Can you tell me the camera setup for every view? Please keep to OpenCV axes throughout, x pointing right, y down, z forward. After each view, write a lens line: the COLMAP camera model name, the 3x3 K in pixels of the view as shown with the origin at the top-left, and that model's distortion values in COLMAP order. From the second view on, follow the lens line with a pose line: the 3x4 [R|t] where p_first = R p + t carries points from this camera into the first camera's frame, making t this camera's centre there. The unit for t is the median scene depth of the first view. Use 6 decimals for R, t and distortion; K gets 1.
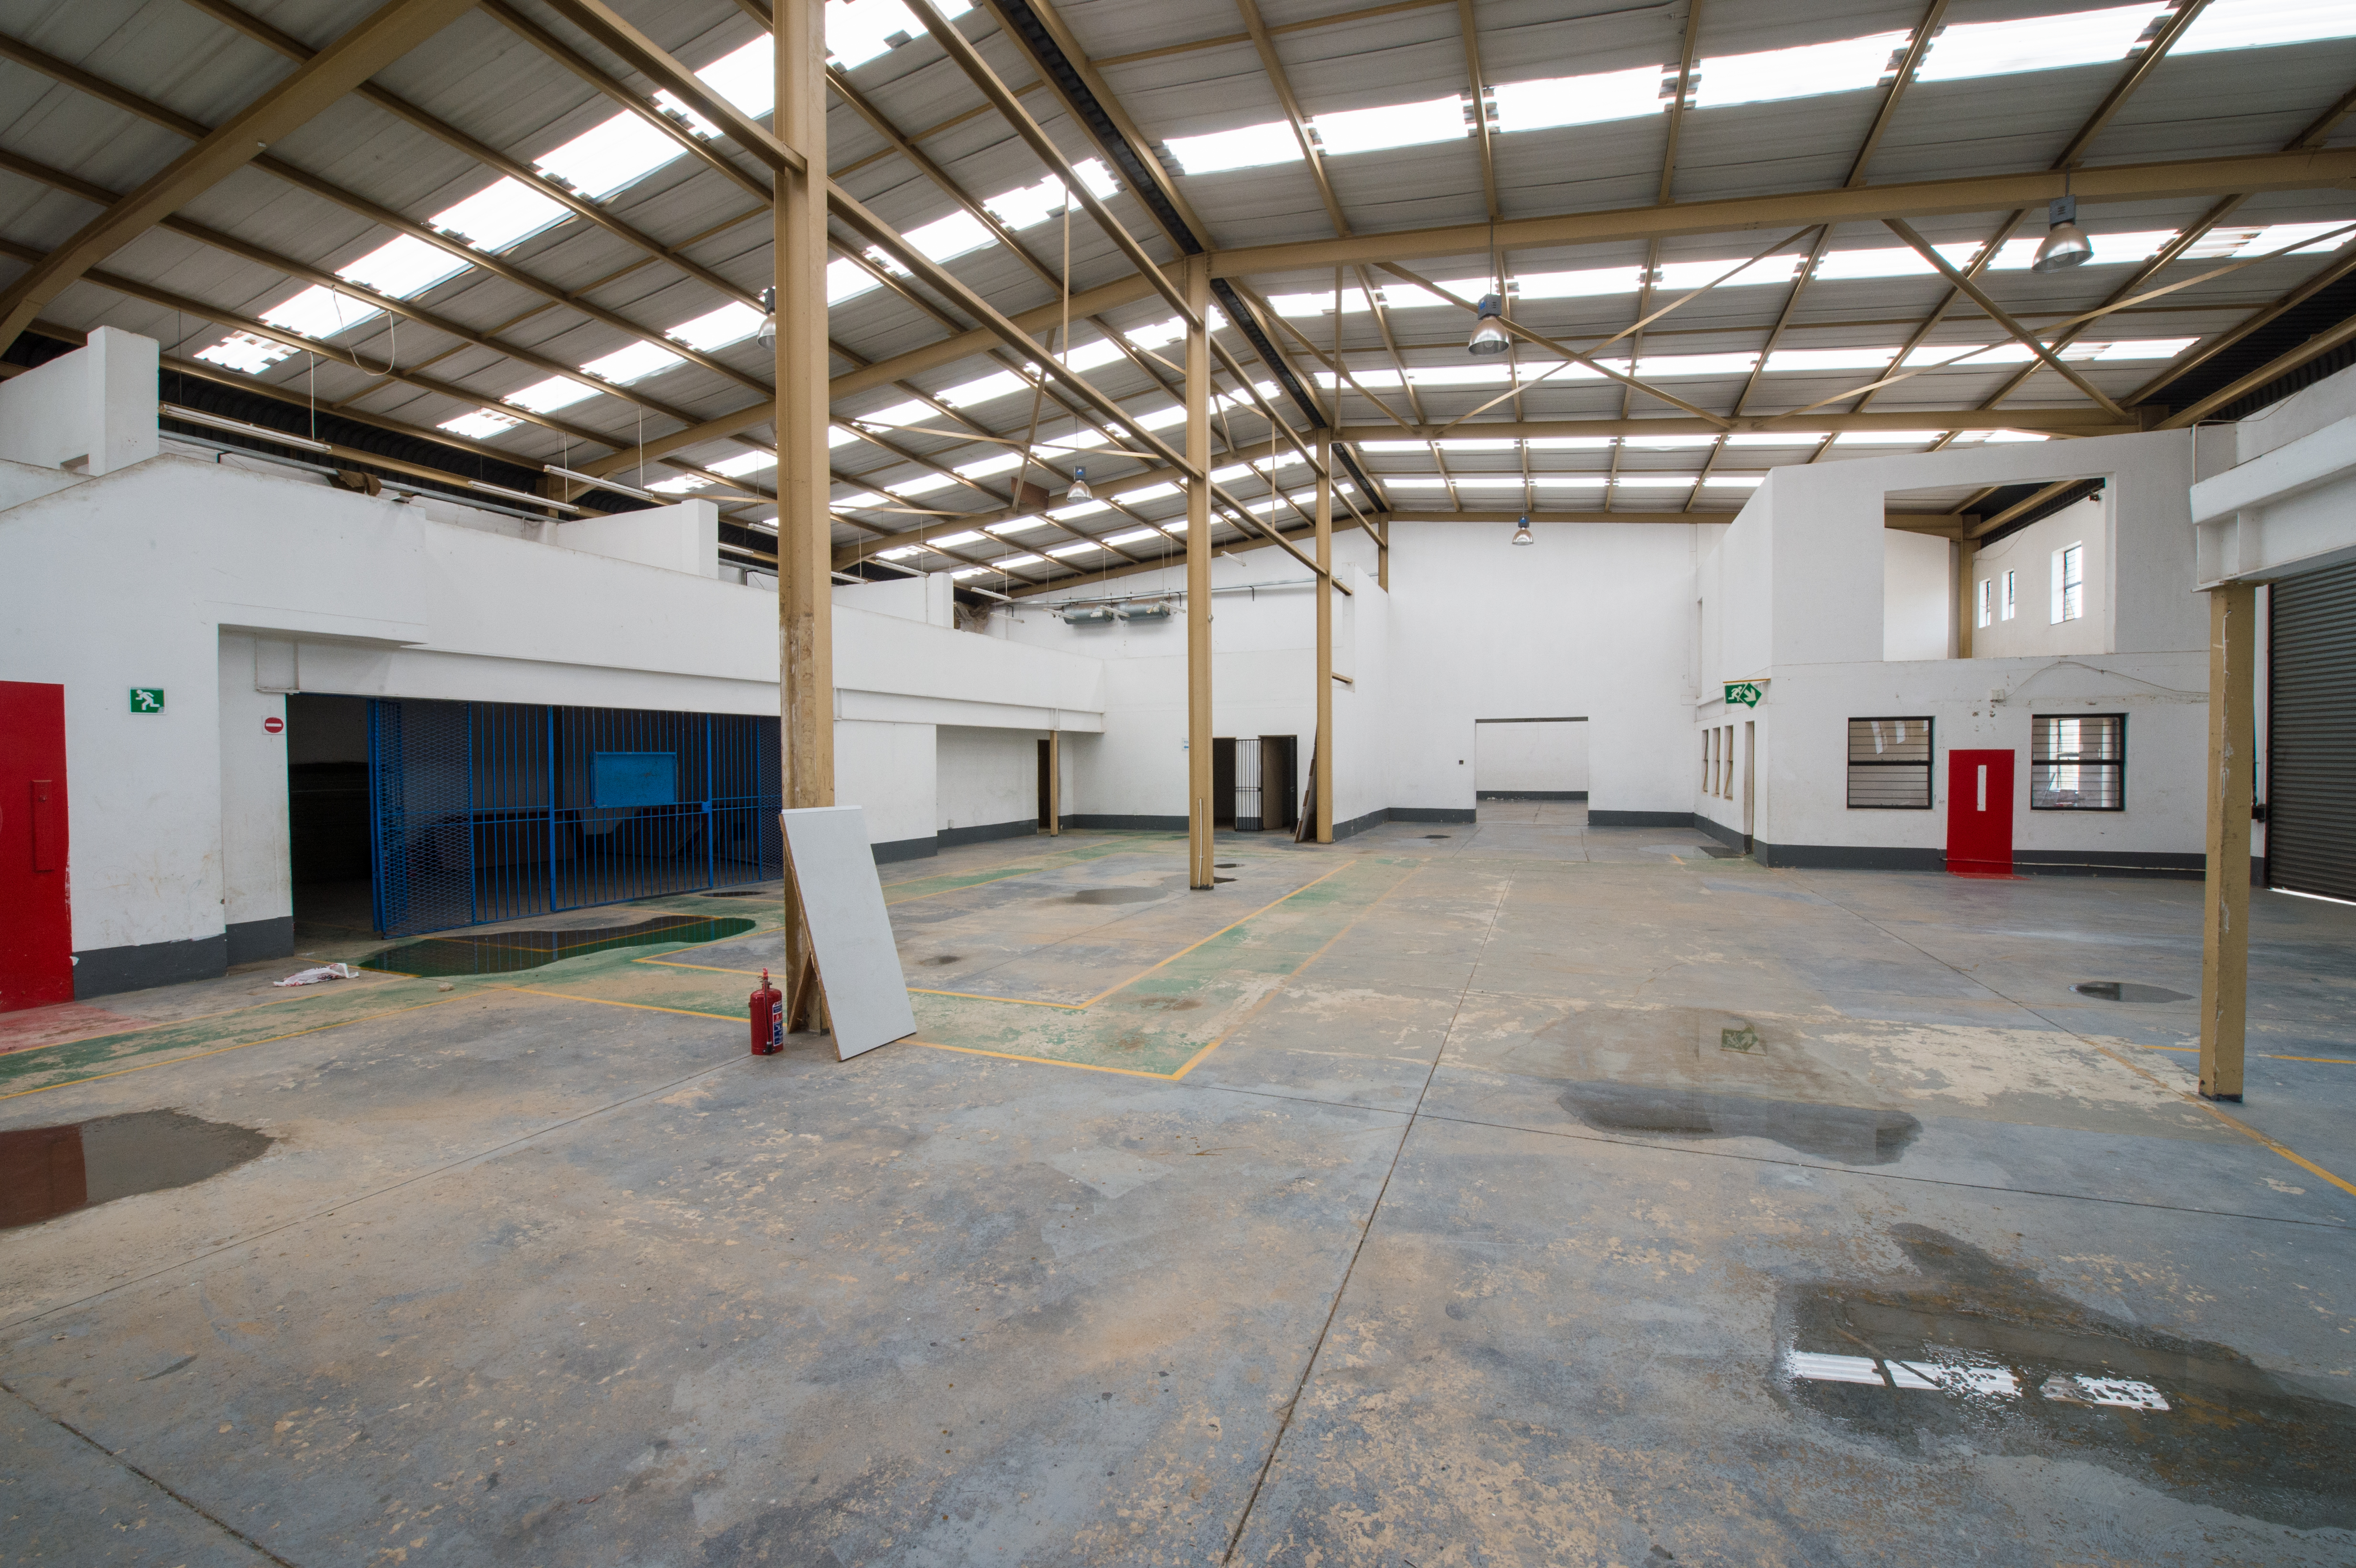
lens RADIAL K [[942.0, 0, 1178.0], [0, 942.0, 784.0], [0, 0, 1]] dist [-0.021143, -0.000298]
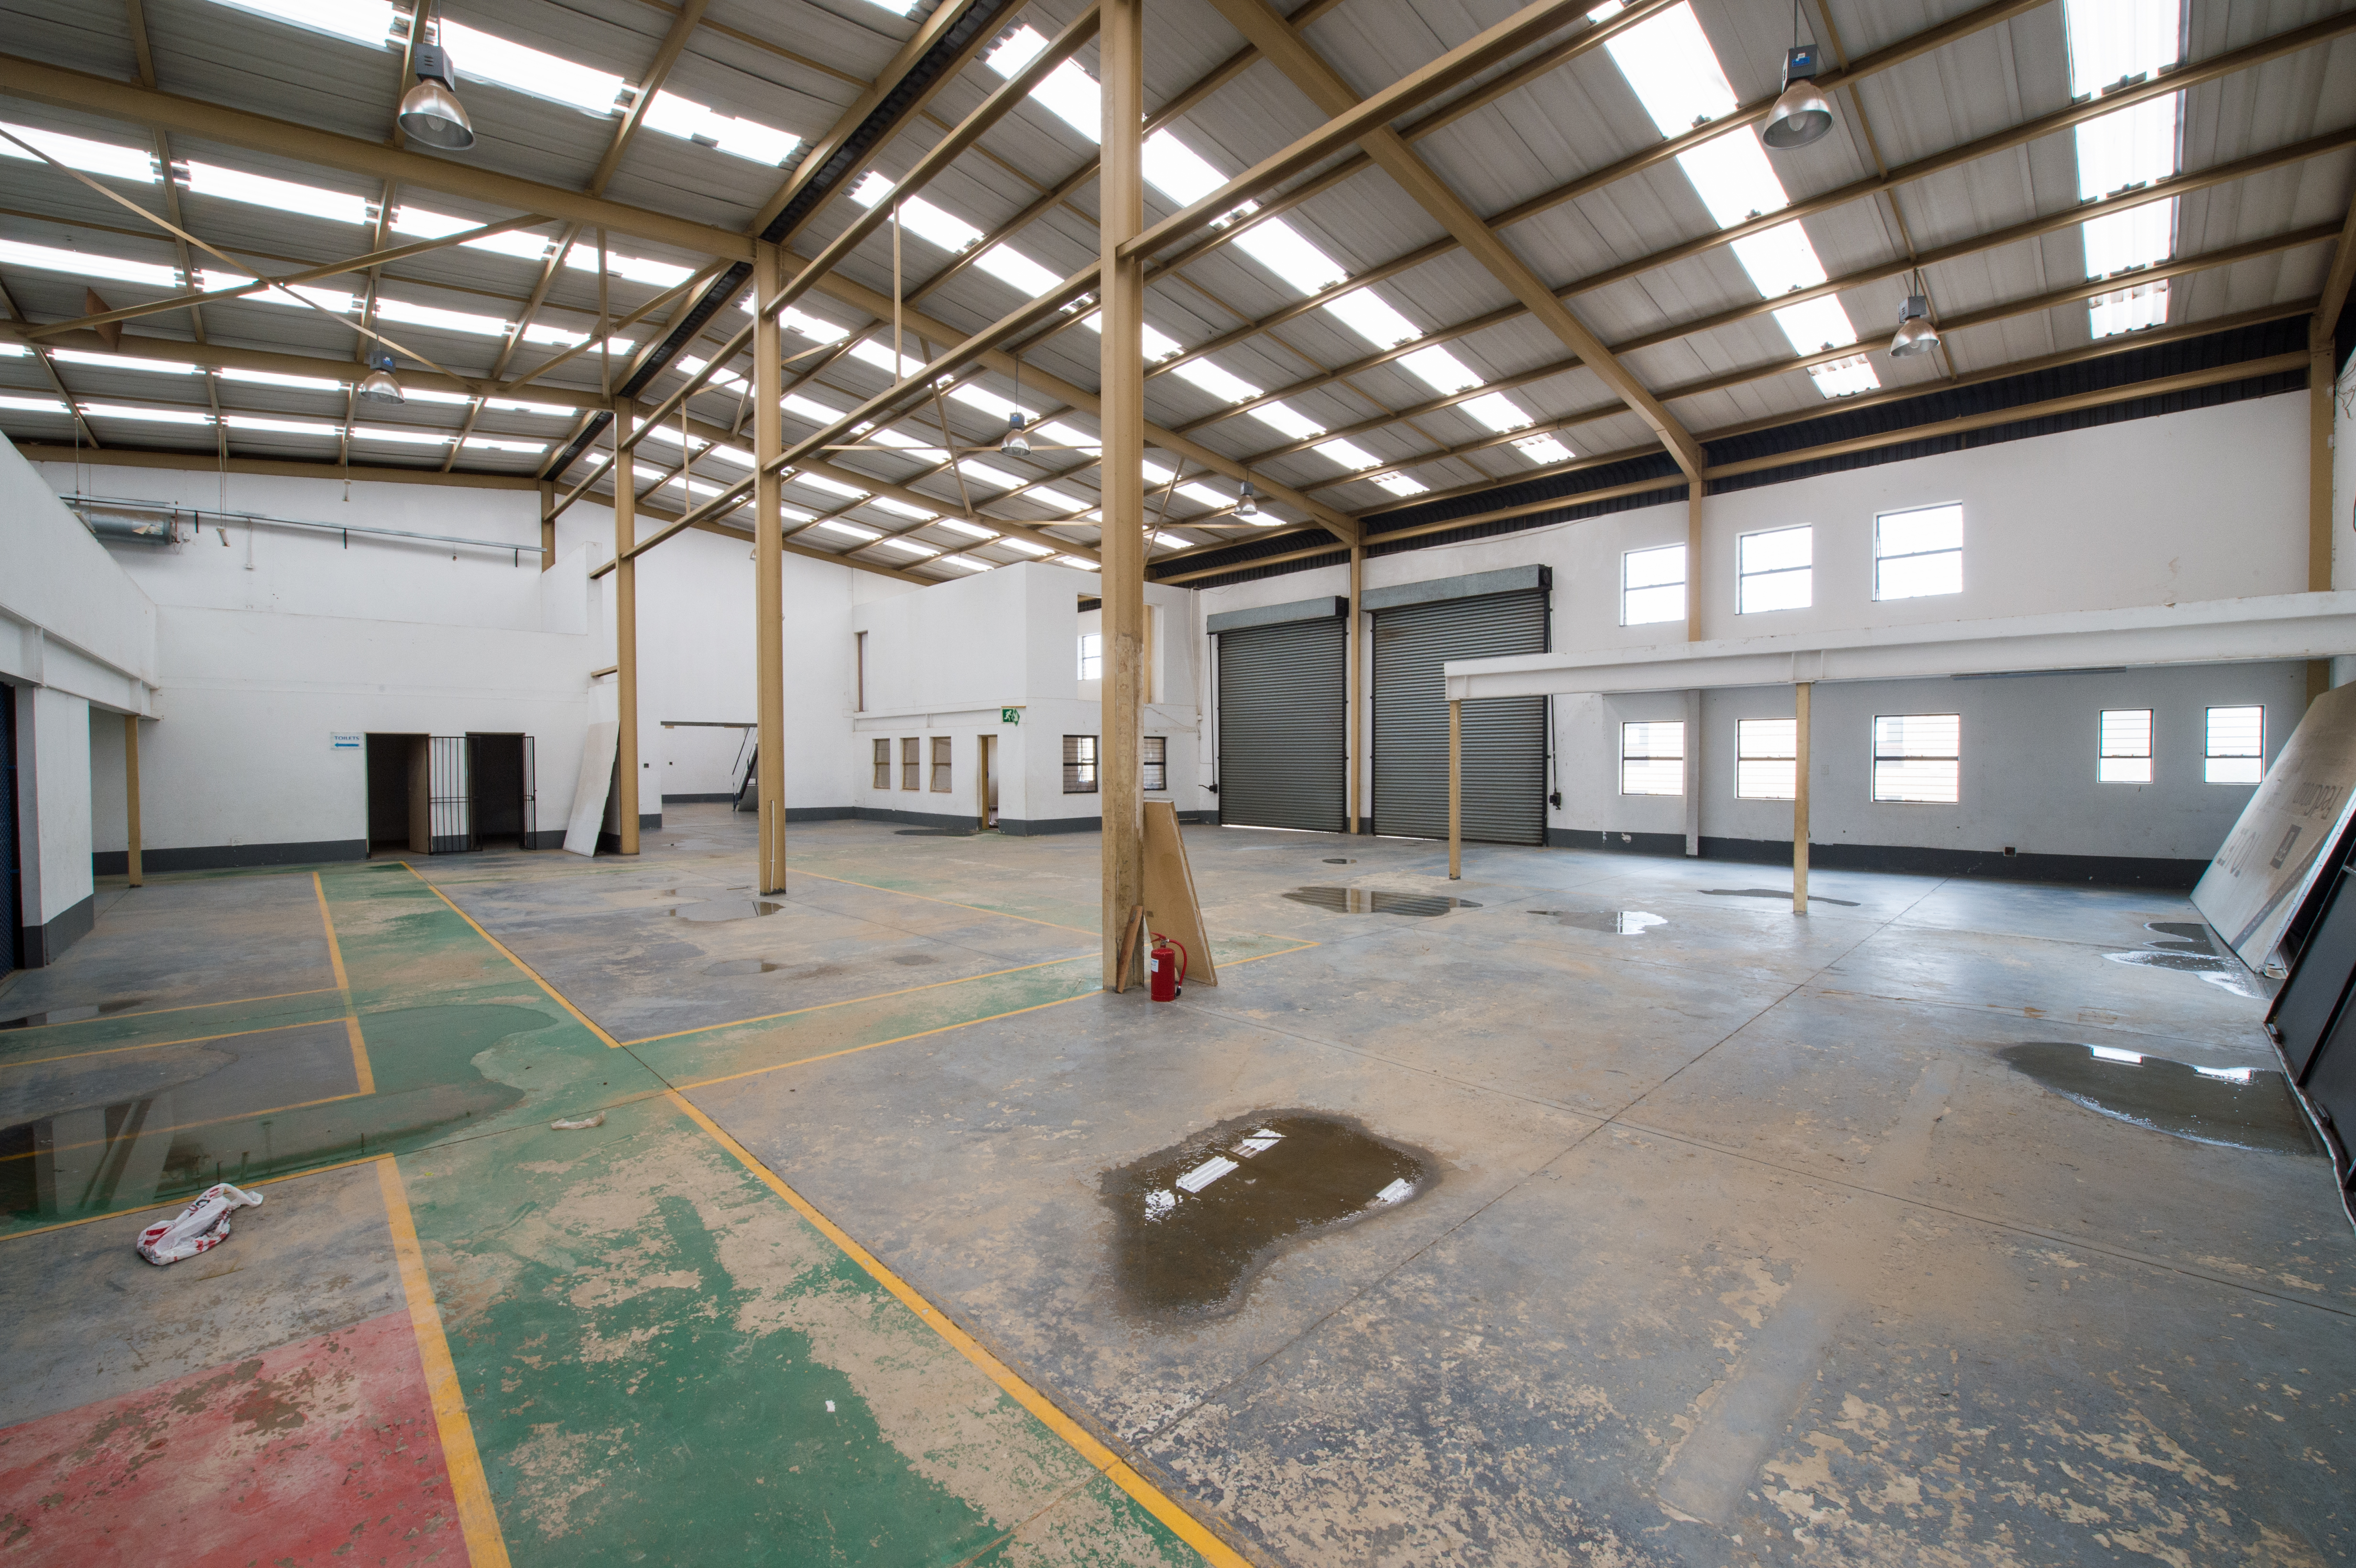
lens RADIAL K [[942.0, 0, 1178.0], [0, 942.0, 784.0], [0, 0, 1]] dist [-0.021143, -0.000298]
pose [[0.400778, -0.019999, 0.915957, -0.650102], [0.022622, 0.999673, 0.011929, -0.003961], [-0.915896, 0.015940, 0.401099, 0.210572]]
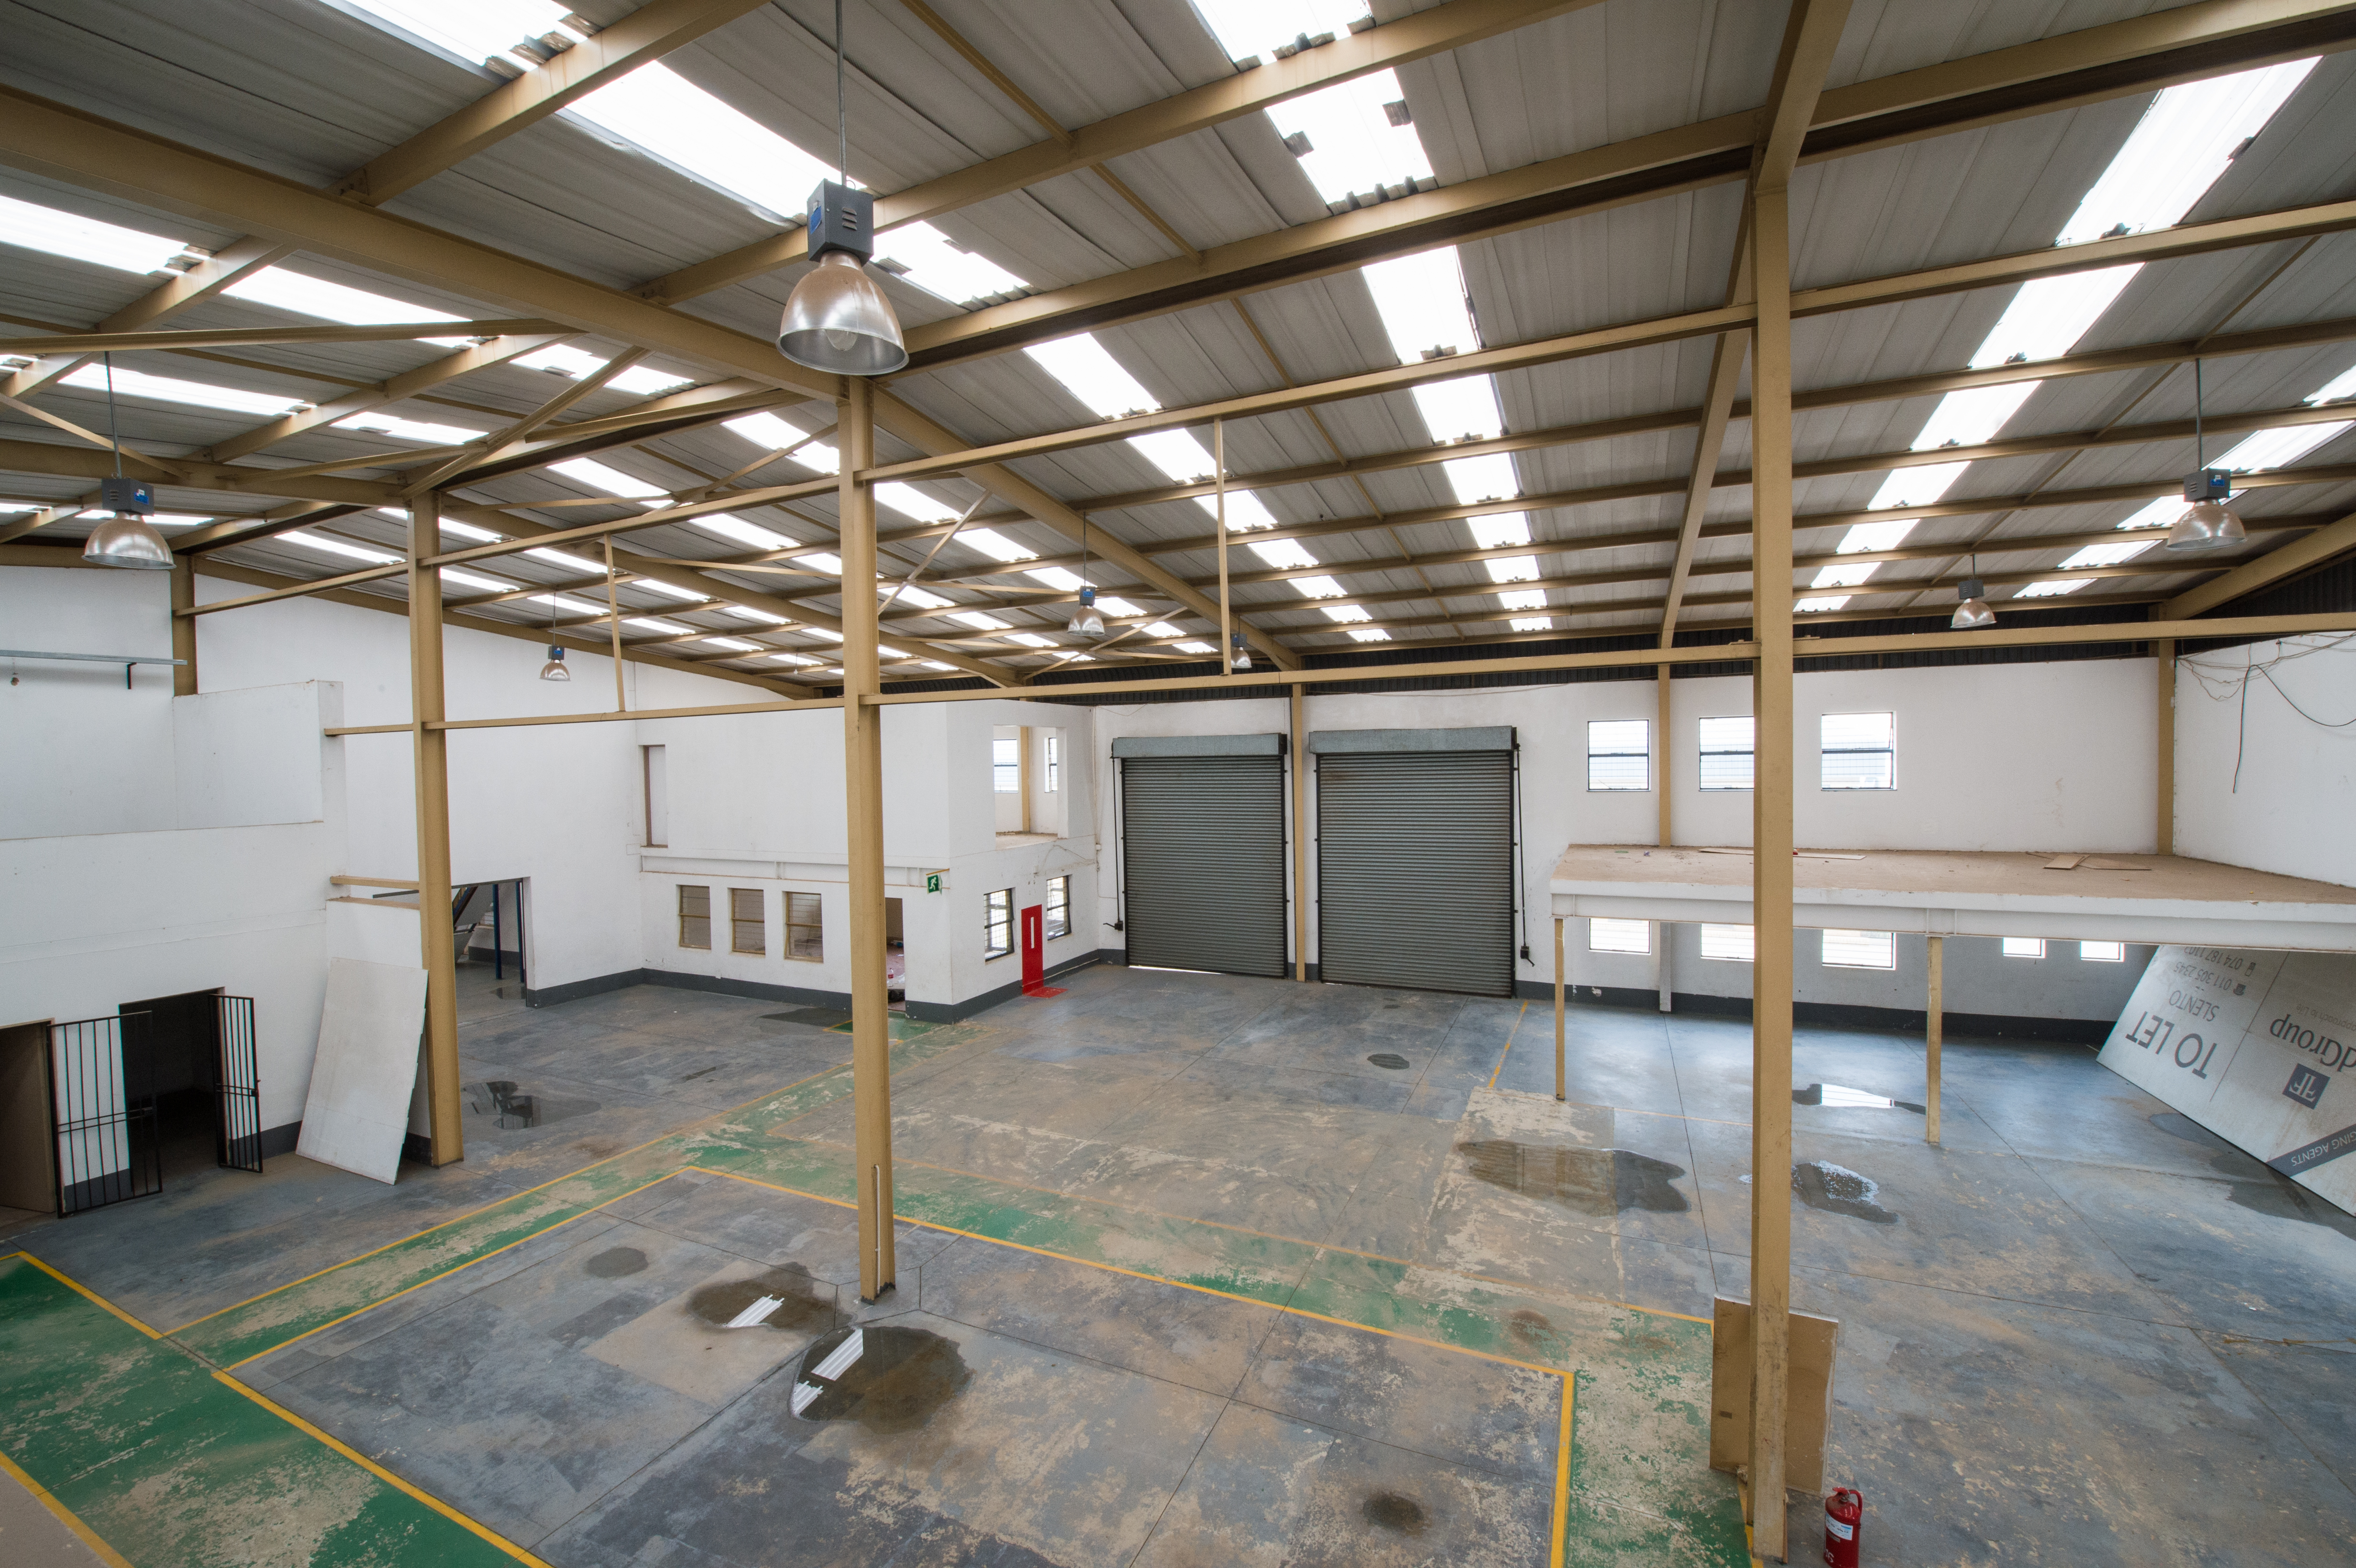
lens RADIAL K [[942.0, 0, 1178.0], [0, 942.0, 784.0], [0, 0, 1]] dist [-0.021143, -0.000298]
pose [[0.042868, -0.023234, 0.998811, -0.601530], [0.043602, 0.998821, 0.021363, -0.250831], [-0.998129, 0.042635, 0.043831, 0.686793]]
